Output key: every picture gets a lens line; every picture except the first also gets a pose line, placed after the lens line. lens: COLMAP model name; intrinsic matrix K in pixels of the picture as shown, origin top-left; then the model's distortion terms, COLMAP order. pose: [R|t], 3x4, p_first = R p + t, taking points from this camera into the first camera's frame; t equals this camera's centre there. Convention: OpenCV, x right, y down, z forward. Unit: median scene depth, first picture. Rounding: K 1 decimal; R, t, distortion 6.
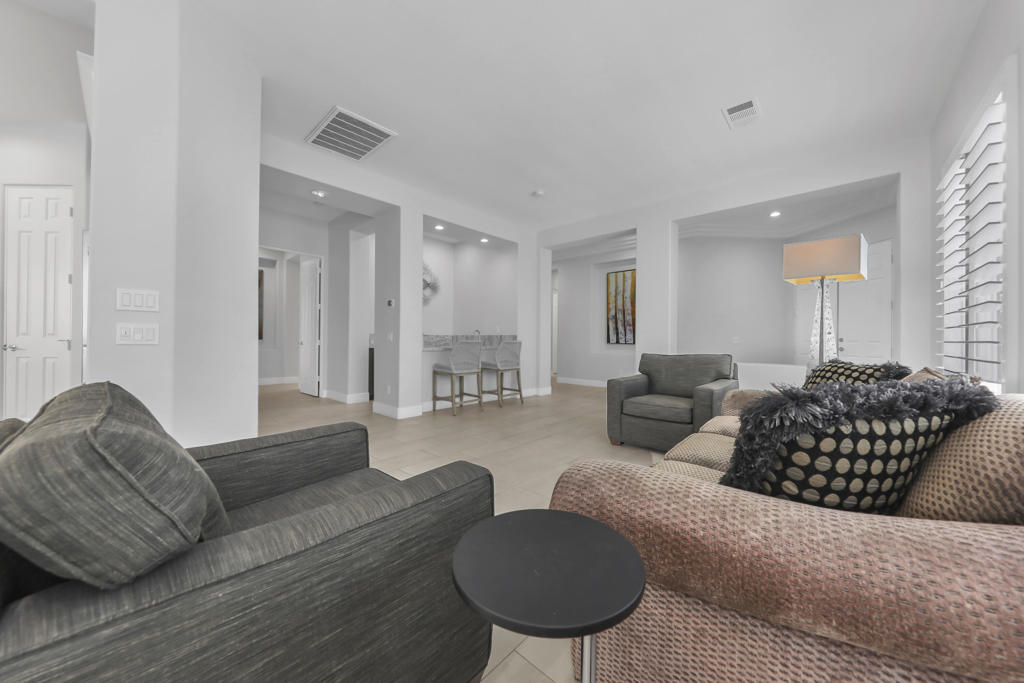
lens RADIAL K [[361.1, 0, 518.3], [0, 361.1, 340.2], [0, 0, 1]] dist [0.003397, 0.000166]
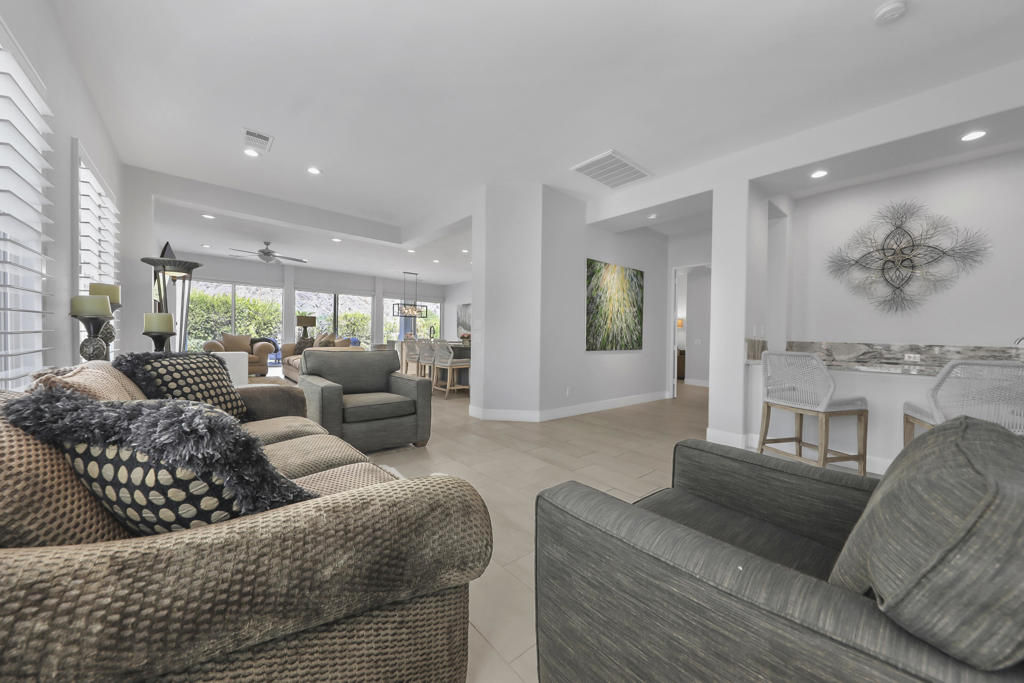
lens RADIAL K [[372.9, 0, 514.3], [0, 372.9, 342.4], [0, 0, 1]] dist [-0.000551, -0.000038]
pose [[-0.125232, -0.003481, -0.992121, 0.695218], [-0.023738, 0.999718, -0.000511, -0.008029], [0.991843, 0.023487, -0.125279, 0.789524]]
